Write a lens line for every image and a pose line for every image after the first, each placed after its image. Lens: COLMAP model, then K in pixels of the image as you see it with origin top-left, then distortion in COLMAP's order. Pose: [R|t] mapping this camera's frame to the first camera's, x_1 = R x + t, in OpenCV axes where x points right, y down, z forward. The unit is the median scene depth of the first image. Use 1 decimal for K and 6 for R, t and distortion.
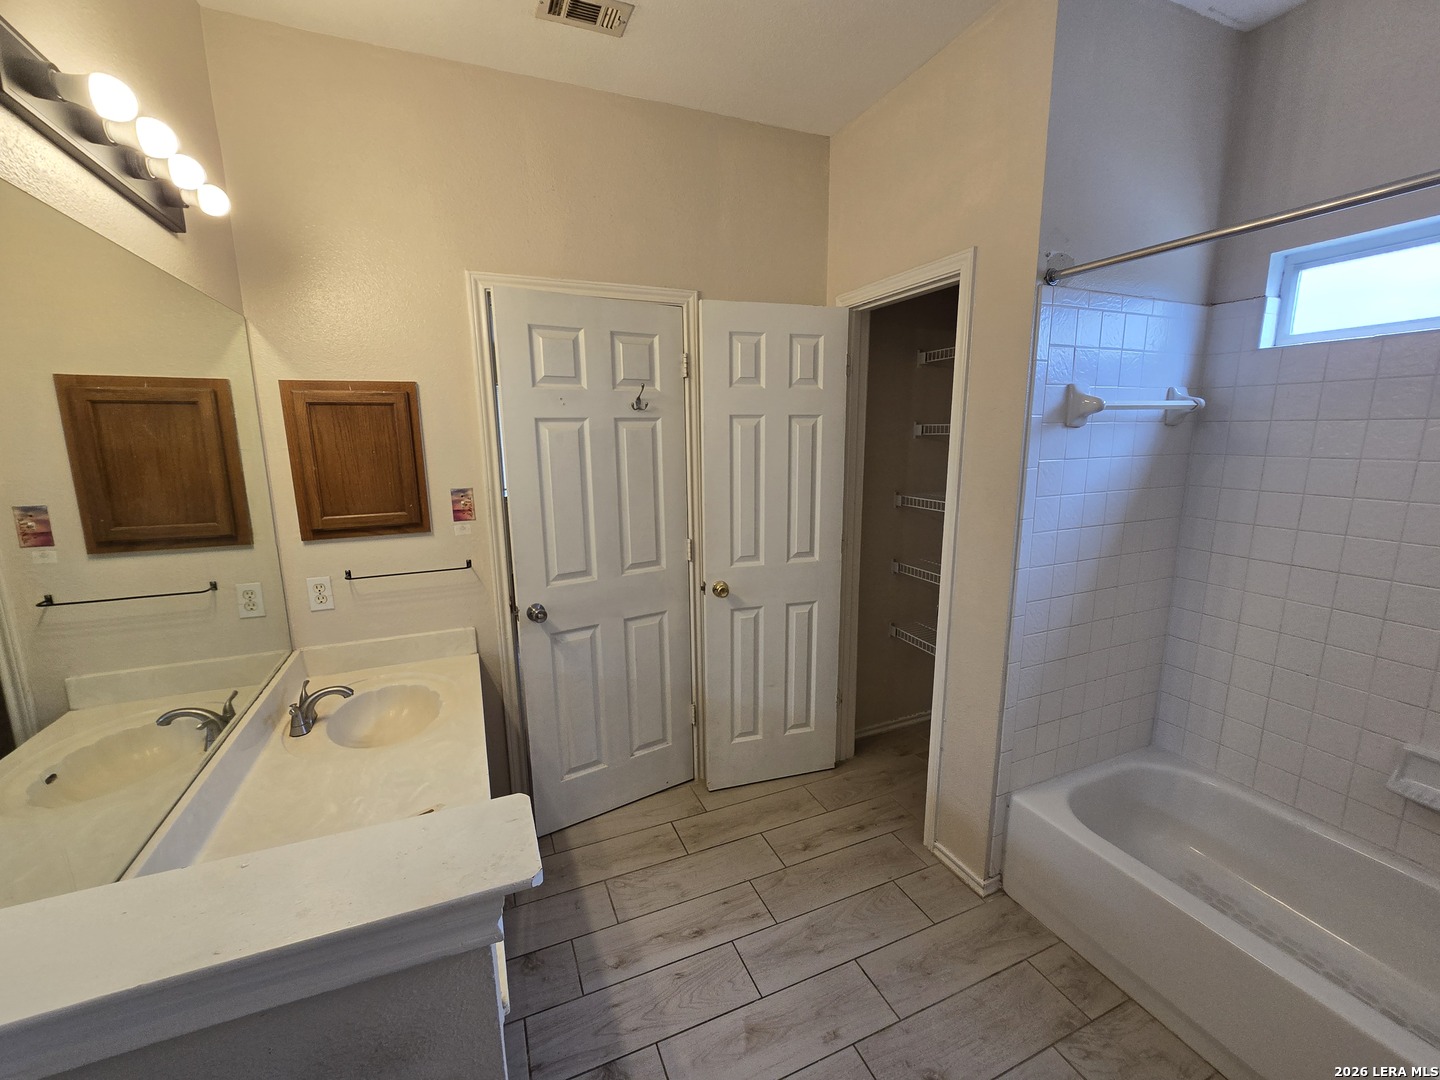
lens RADIAL K [[592.0, 0, 719.6], [0, 592.0, 544.1], [0, 0, 1]] dist [-0.011227, 0.005041]
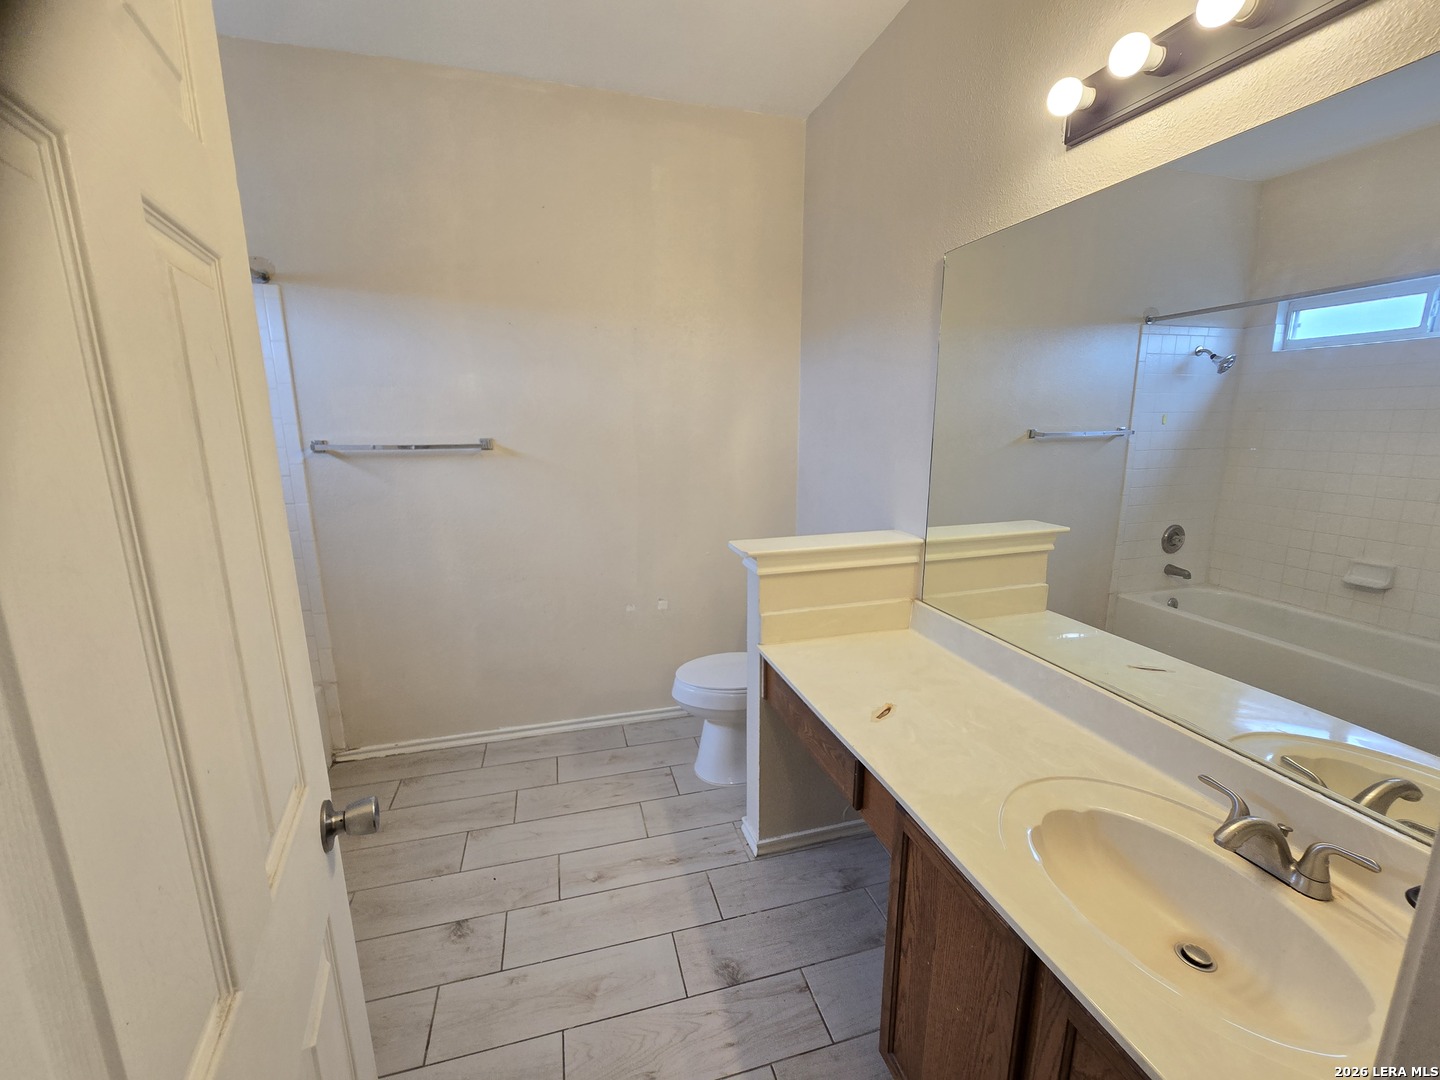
lens RADIAL K [[592.0, 0, 719.6], [0, 592.0, 544.1], [0, 0, 1]] dist [-0.011227, 0.005041]
pose [[-0.991399, -0.010939, 0.130413, -0.280106], [0.040326, 0.922480, 0.383934, -0.229382], [-0.124503, 0.385891, -0.914105, 1.591437]]
